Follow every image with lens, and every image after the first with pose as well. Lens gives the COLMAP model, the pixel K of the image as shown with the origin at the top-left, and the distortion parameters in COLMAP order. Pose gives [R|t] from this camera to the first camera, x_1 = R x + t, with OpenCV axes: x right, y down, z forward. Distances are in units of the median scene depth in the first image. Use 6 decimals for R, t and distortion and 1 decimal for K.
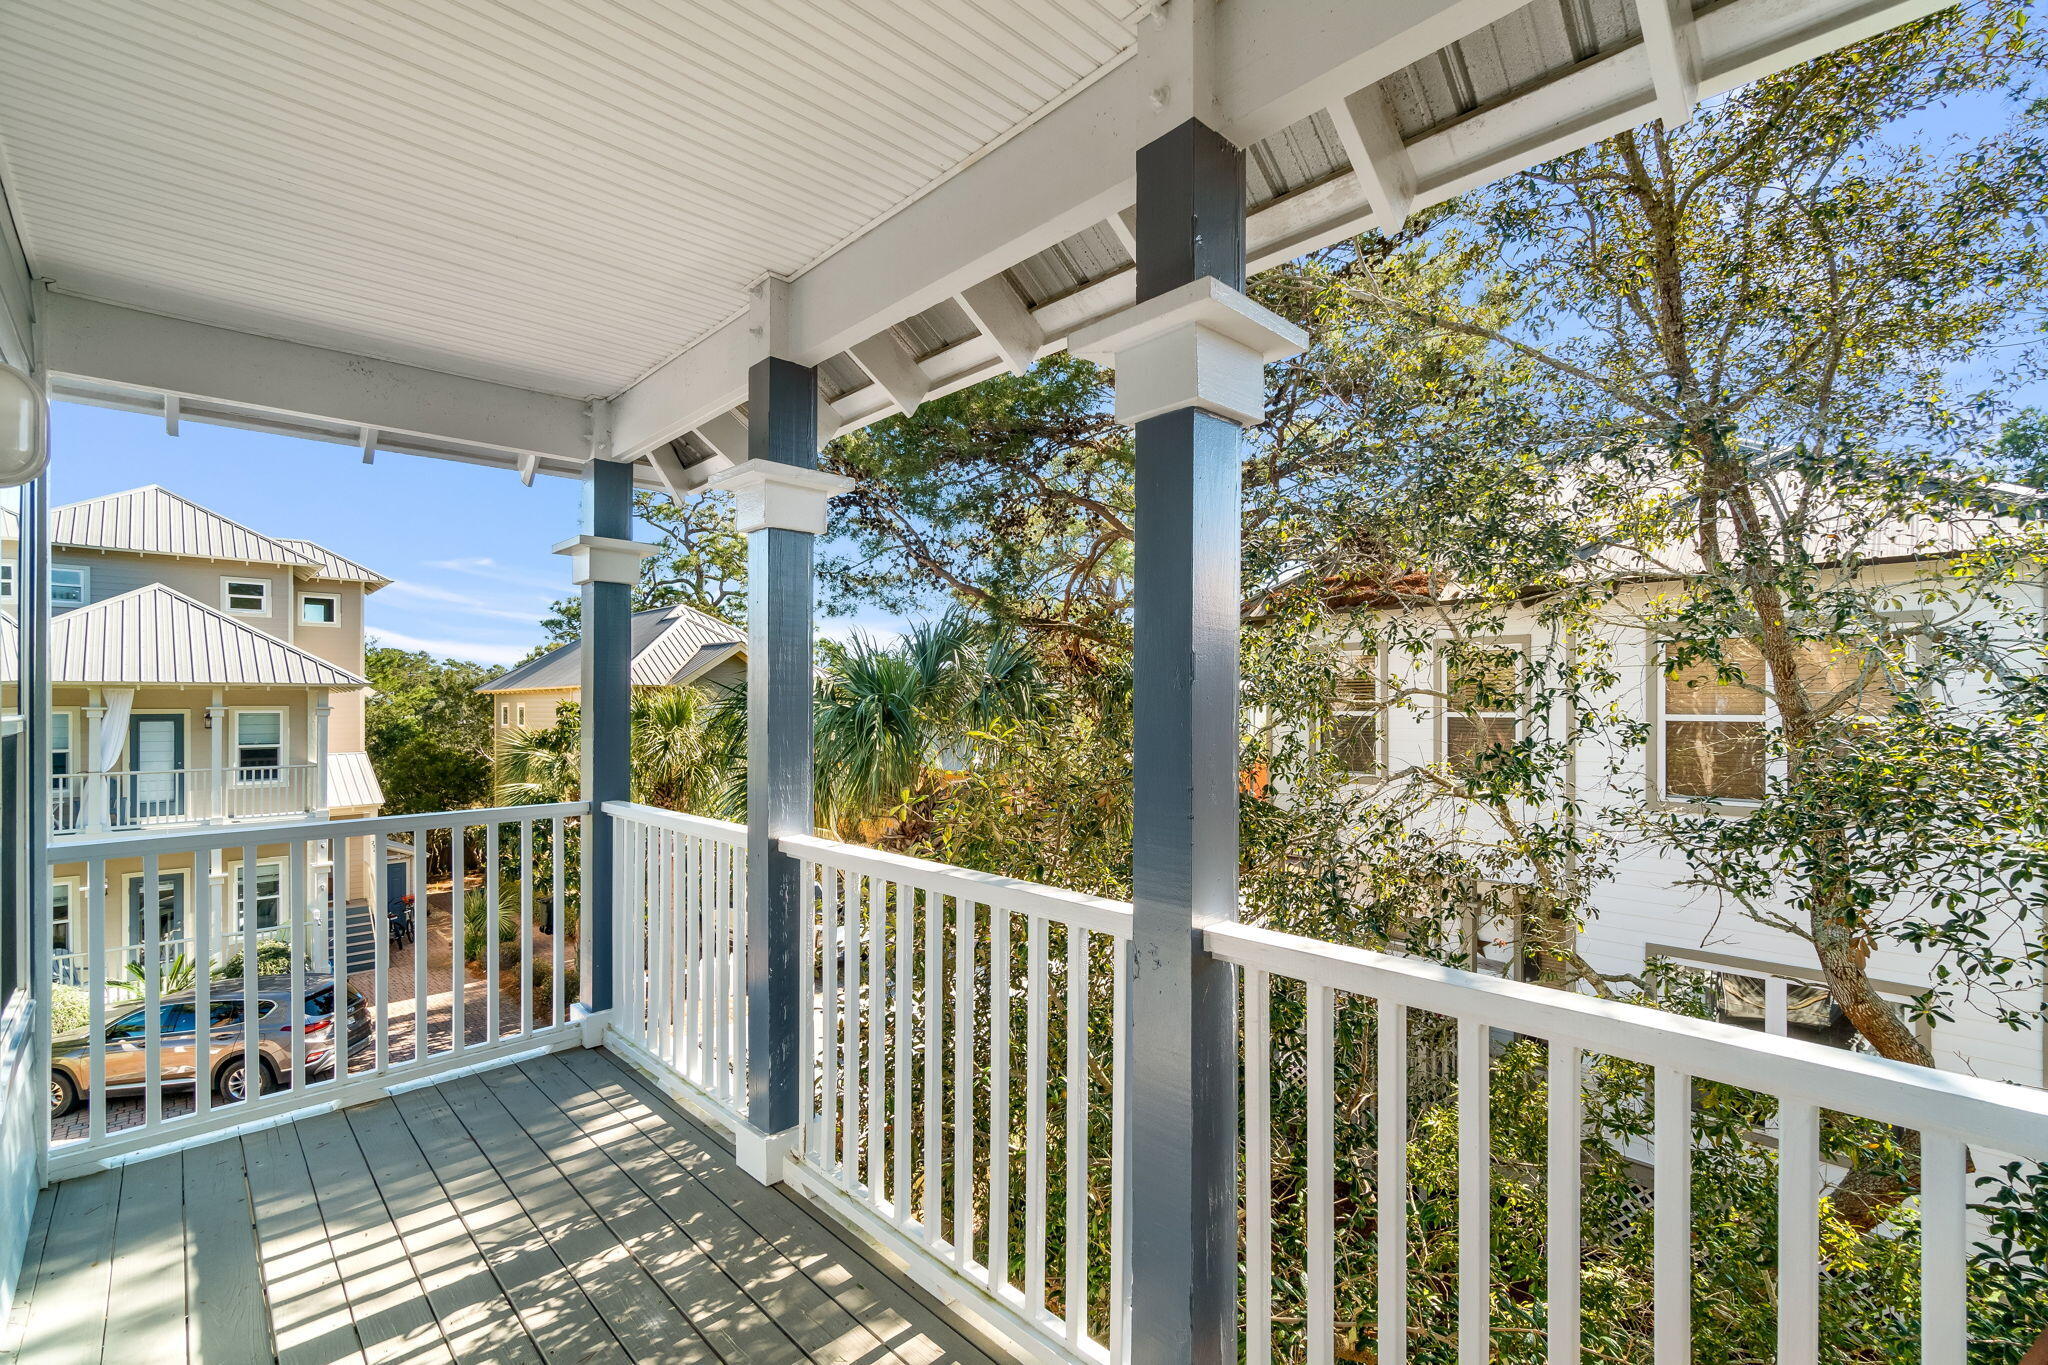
lens RADIAL K [[905.0, 0, 1022.1], [0, 905.0, 703.3], [0, 0, 1]] dist [-0.002269, 0.000357]
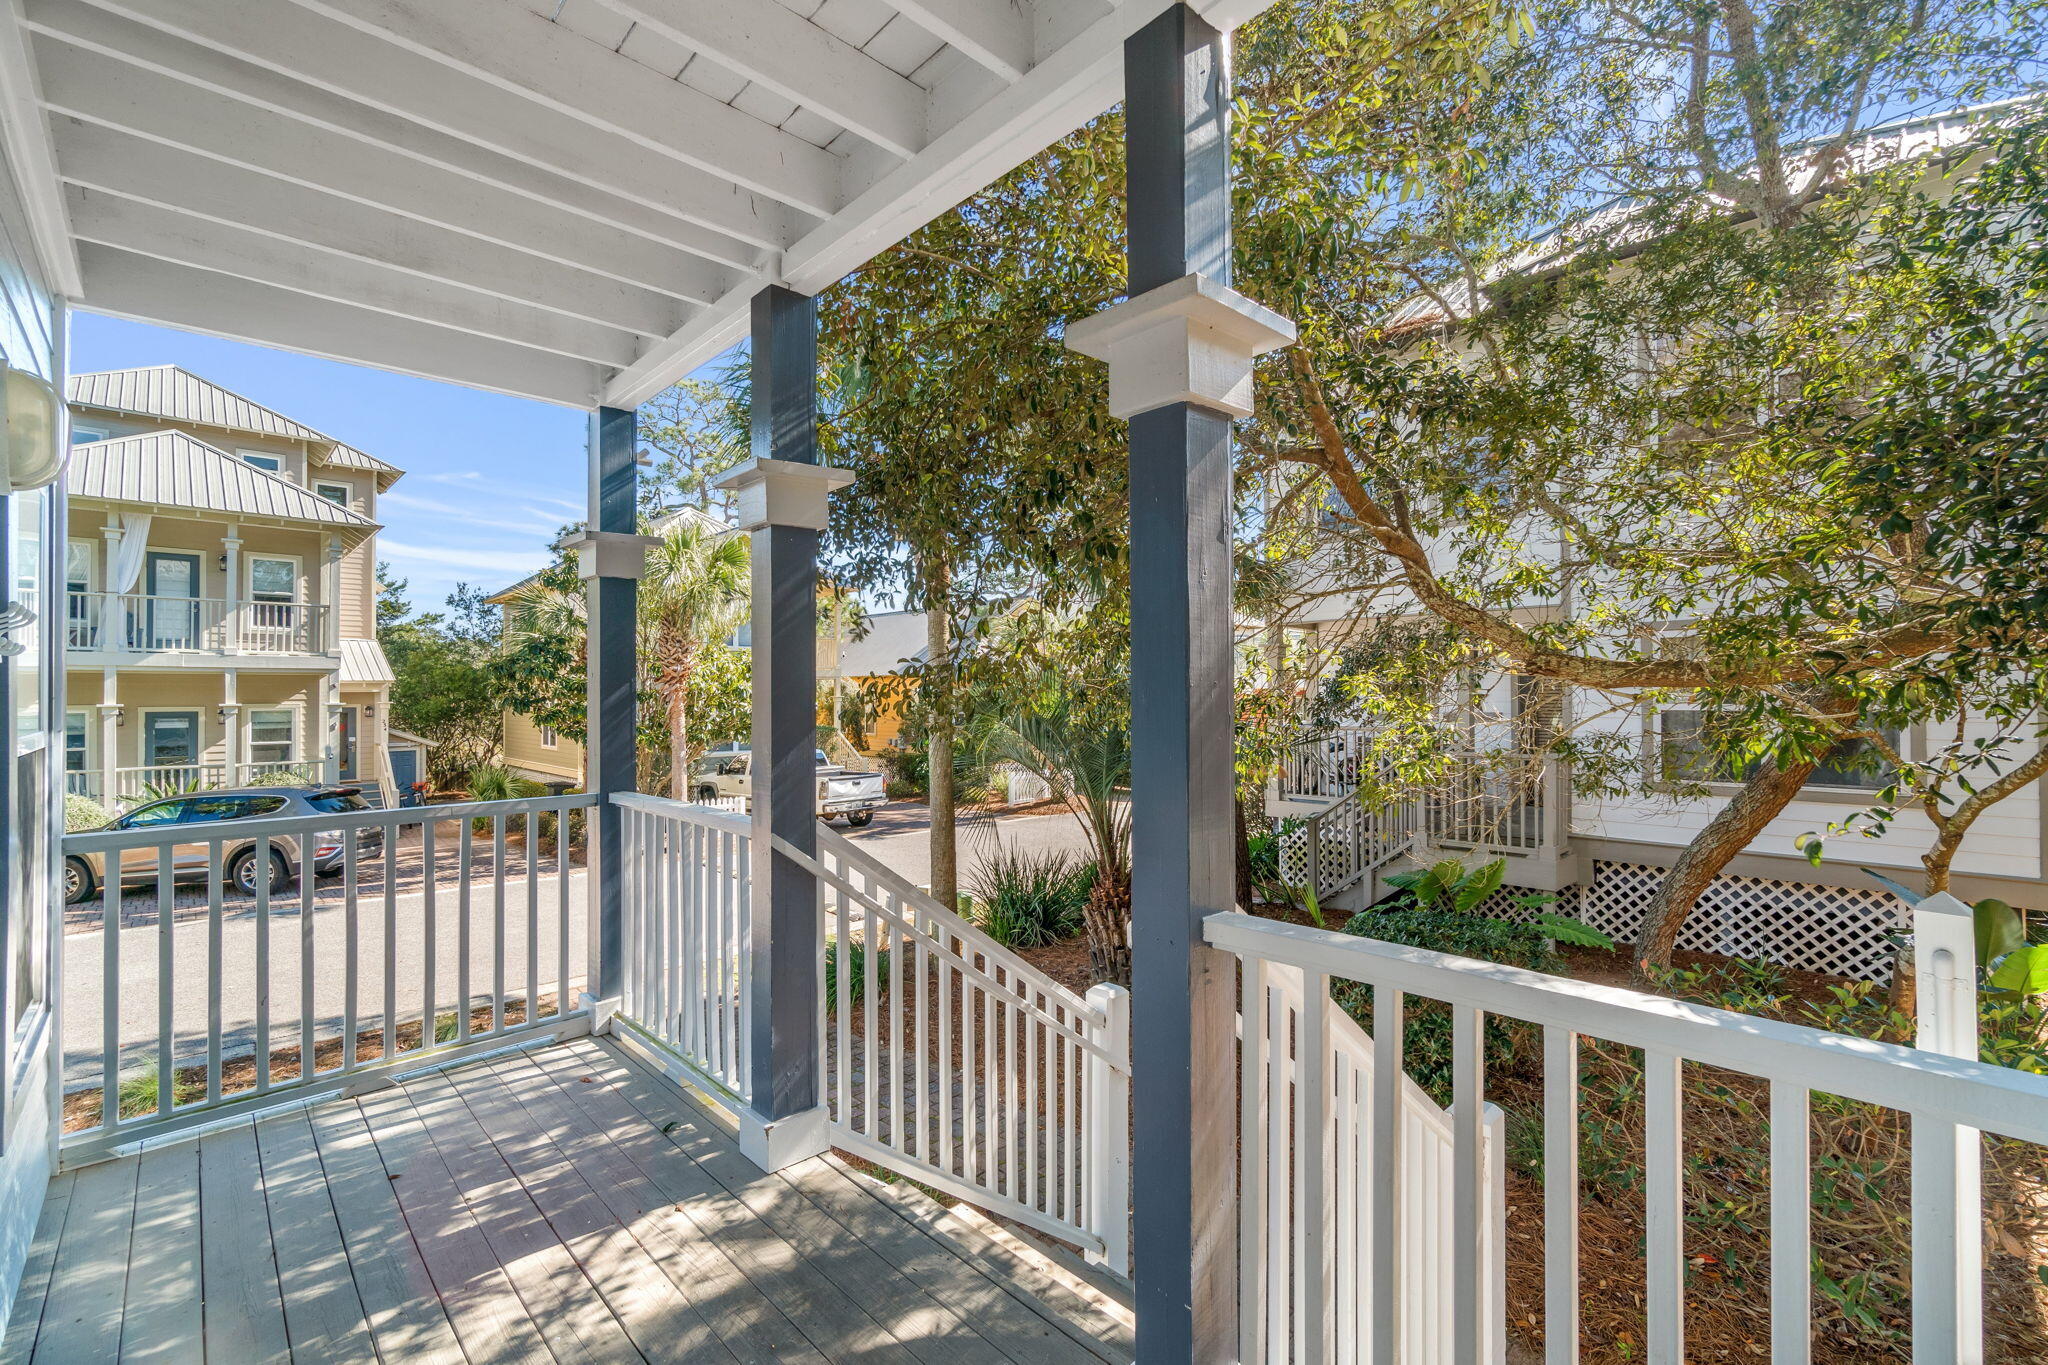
lens RADIAL K [[886.5, 0, 1023.8], [0, 886.5, 692.8], [0, 0, 1]] dist [-0.001167, -0.000406]
pose [[0.999945, -0.010114, 0.002881, 0.001154], [0.010164, 0.999787, -0.017950, 0.191848], [-0.002699, 0.017978, 0.999835, -0.002181]]
